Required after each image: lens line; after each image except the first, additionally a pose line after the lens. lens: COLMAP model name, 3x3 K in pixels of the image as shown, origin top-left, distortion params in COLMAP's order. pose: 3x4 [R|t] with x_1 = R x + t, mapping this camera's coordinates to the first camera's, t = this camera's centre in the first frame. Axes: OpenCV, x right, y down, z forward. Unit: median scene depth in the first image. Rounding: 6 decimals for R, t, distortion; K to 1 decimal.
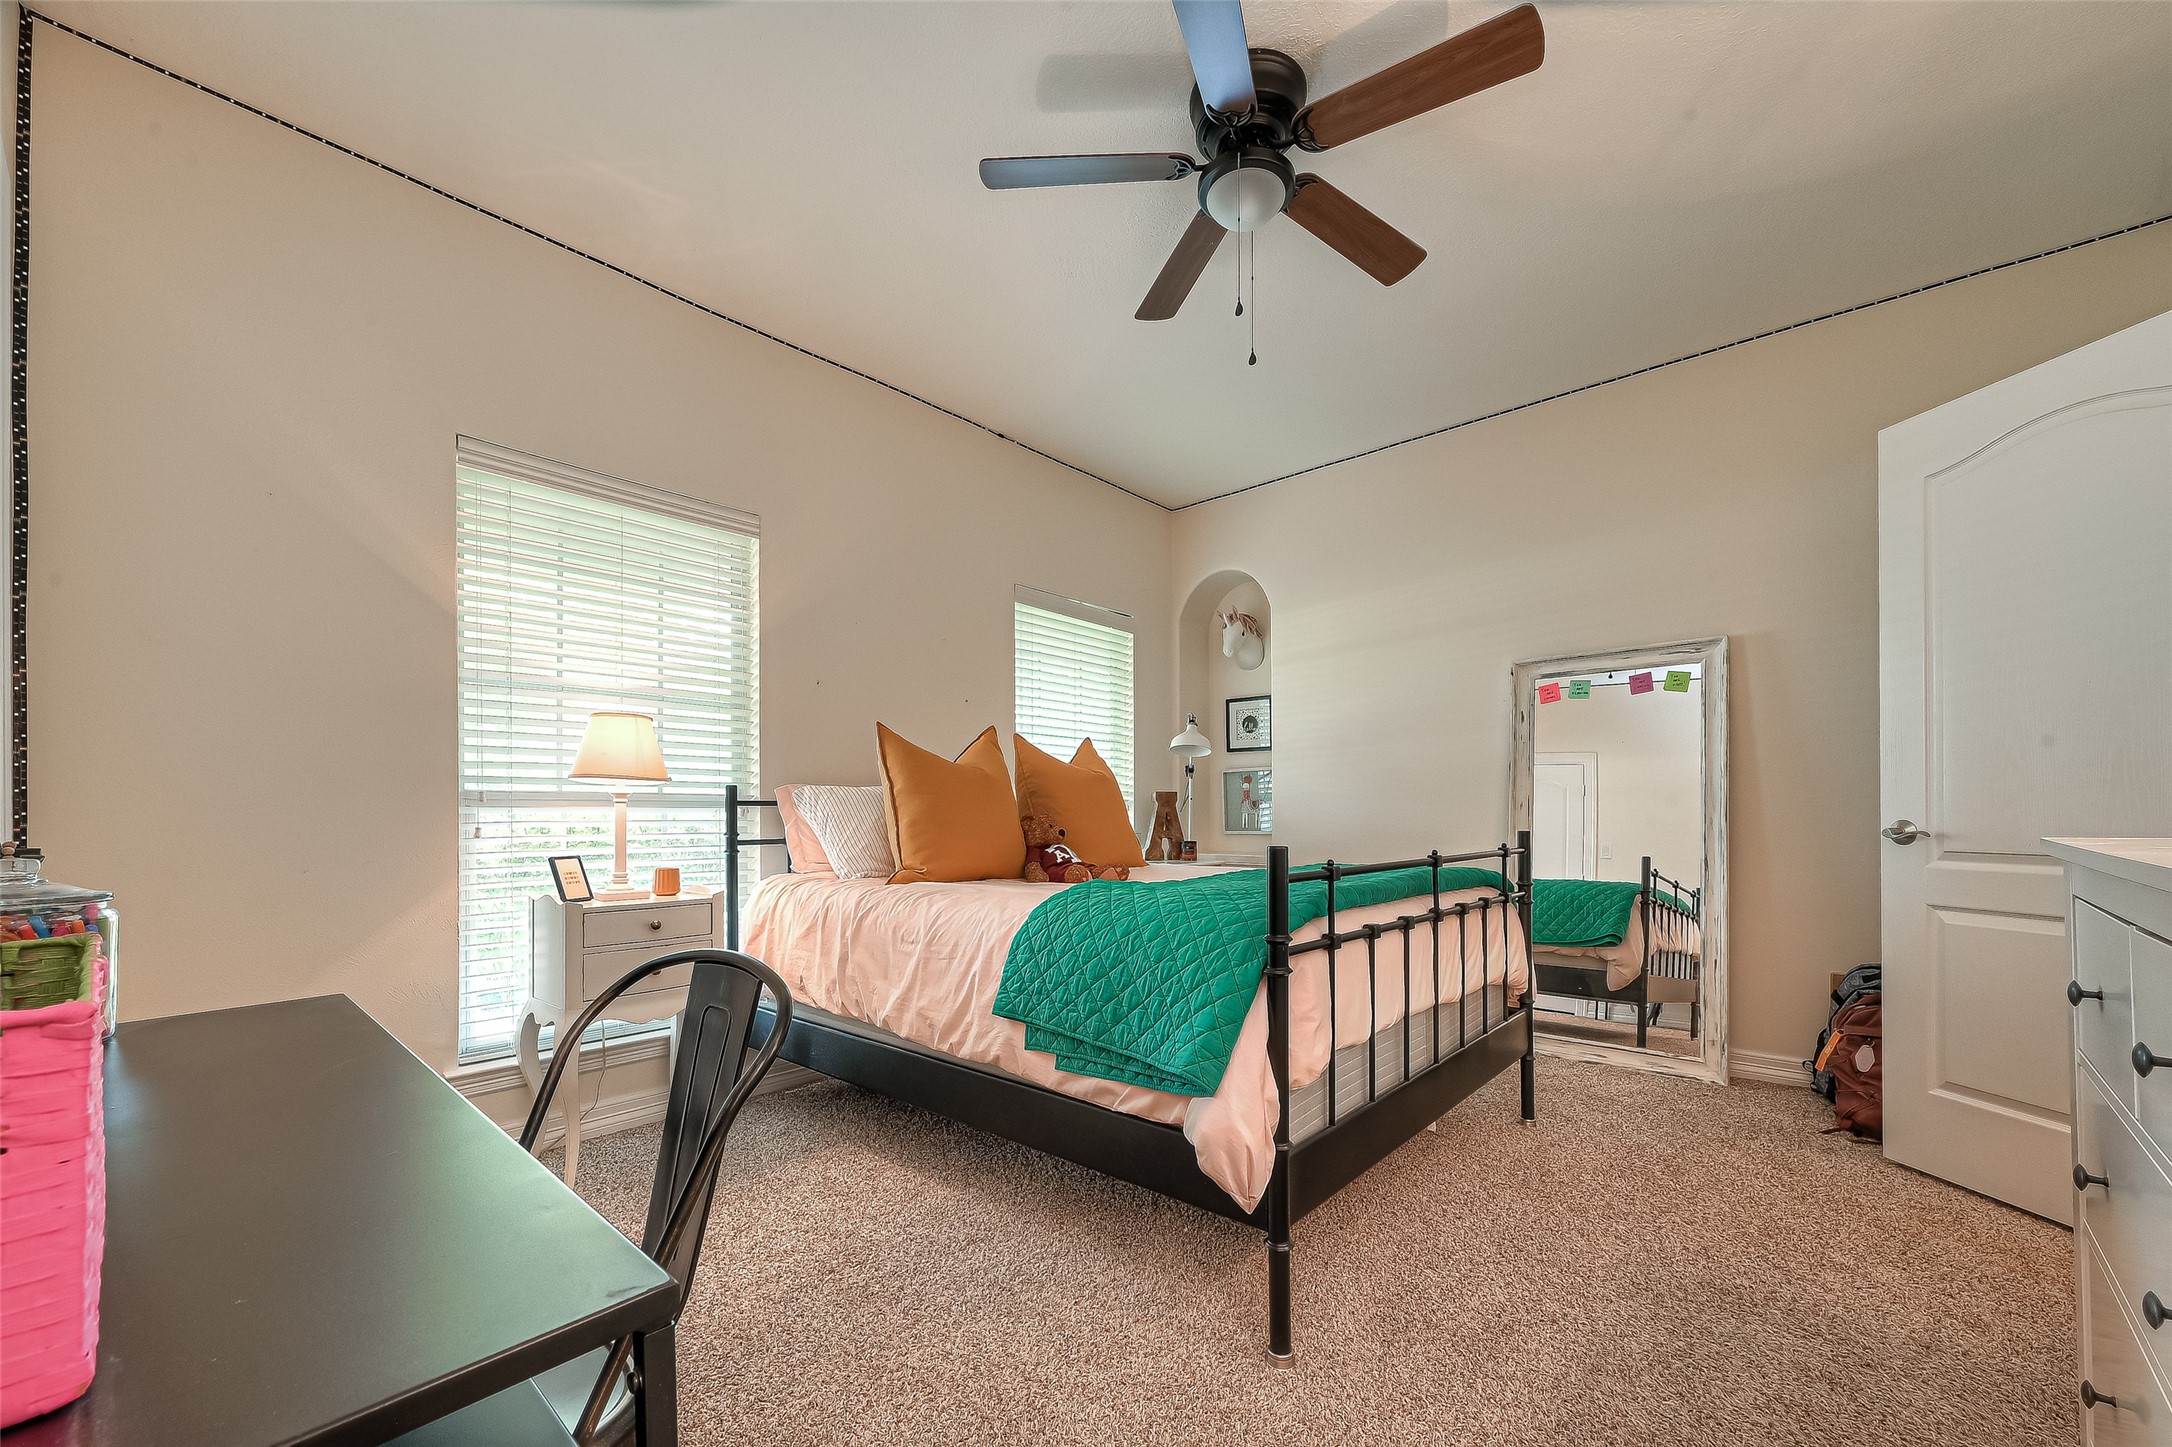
lens RADIAL K [[859.6, 0, 1101.2], [0, 859.6, 805.5], [0, 0, 1]] dist [0.000131, 0.000241]
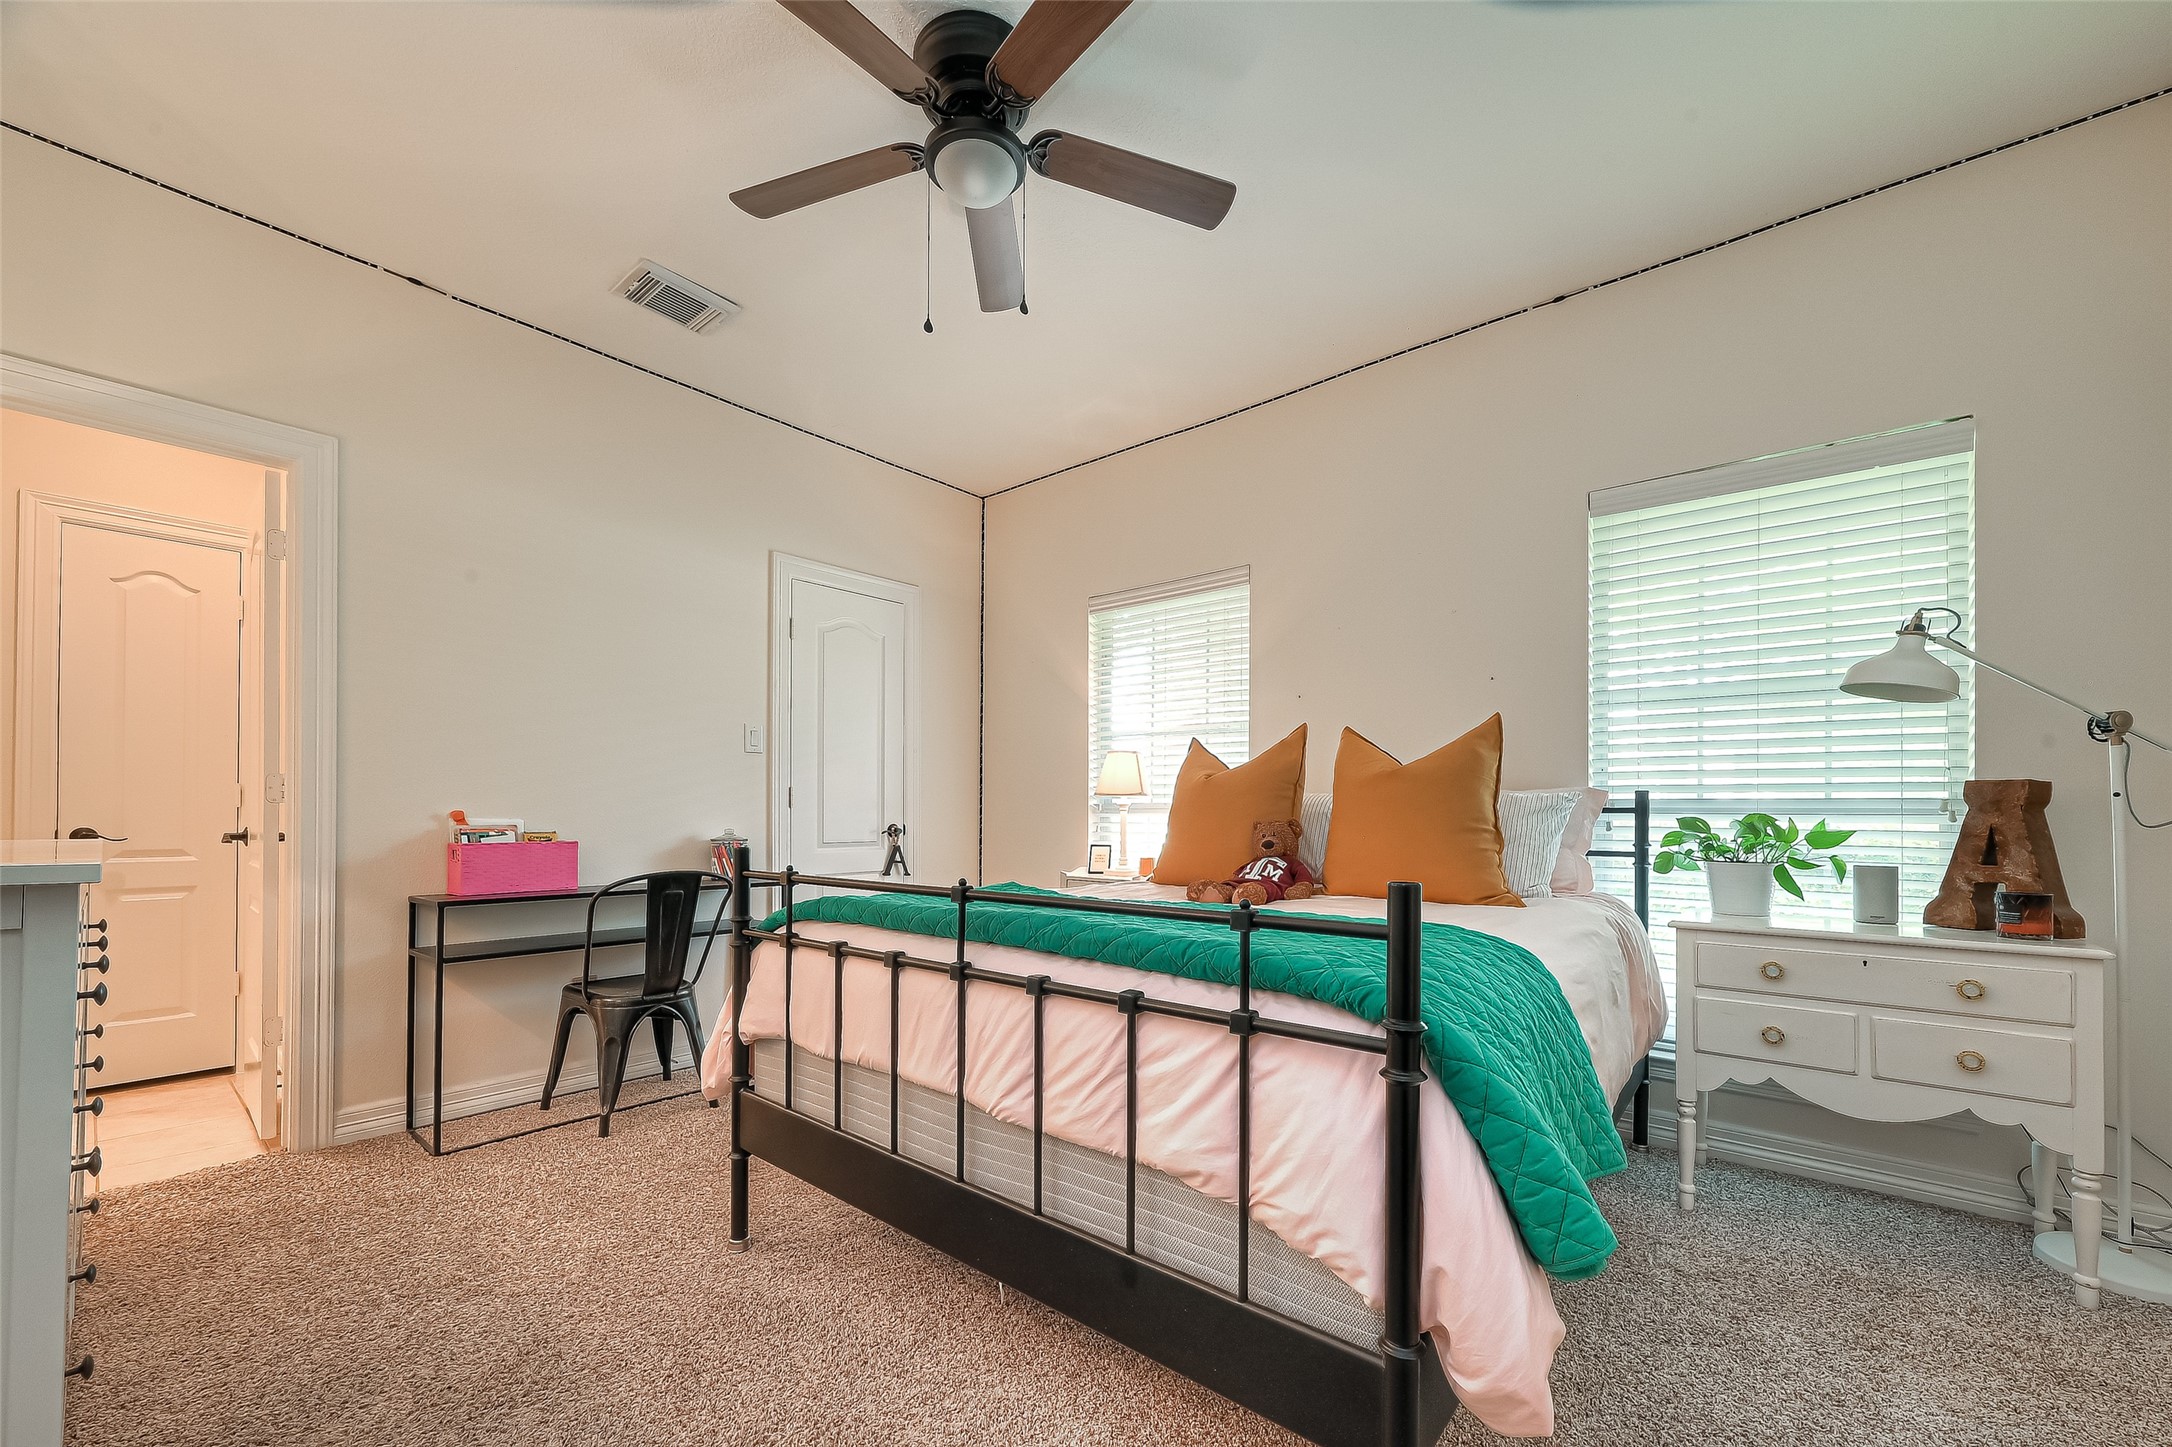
lens RADIAL K [[859.6, 0, 1101.2], [0, 859.6, 805.5], [0, 0, 1]] dist [0.000131, 0.000241]
pose [[0.043414, -0.007972, -0.999025, 1.107774], [0.004538, 0.999959, -0.007783, -0.000791], [0.999047, -0.004196, 0.043449, 1.083749]]
